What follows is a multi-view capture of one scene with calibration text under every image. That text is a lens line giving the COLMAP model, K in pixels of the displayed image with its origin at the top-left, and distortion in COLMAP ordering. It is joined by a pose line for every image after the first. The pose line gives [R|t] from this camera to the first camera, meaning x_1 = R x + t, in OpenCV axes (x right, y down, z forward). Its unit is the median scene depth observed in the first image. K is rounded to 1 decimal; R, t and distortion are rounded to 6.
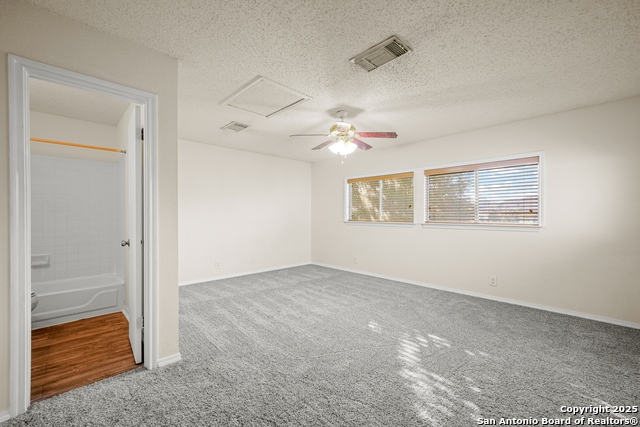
lens RADIAL K [[271.3, 0, 322.3], [0, 271.3, 216.2], [0, 0, 1]] dist [0.002493, 0.000284]
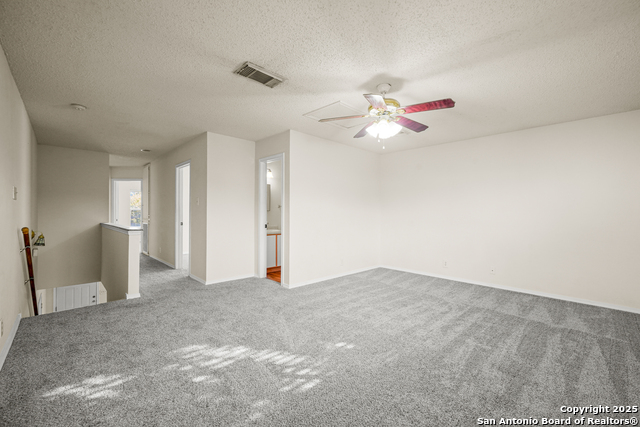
lens RADIAL K [[266.8, 0, 307.9], [0, 266.8, 213.3], [0, 0, 1]] dist [-0.001177, -0.000164]
pose [[-0.028788, 0.008996, -0.999545, 0.884680], [-0.011655, 0.999888, 0.009335, -0.002756], [0.999518, 0.011919, -0.028680, 0.810378]]
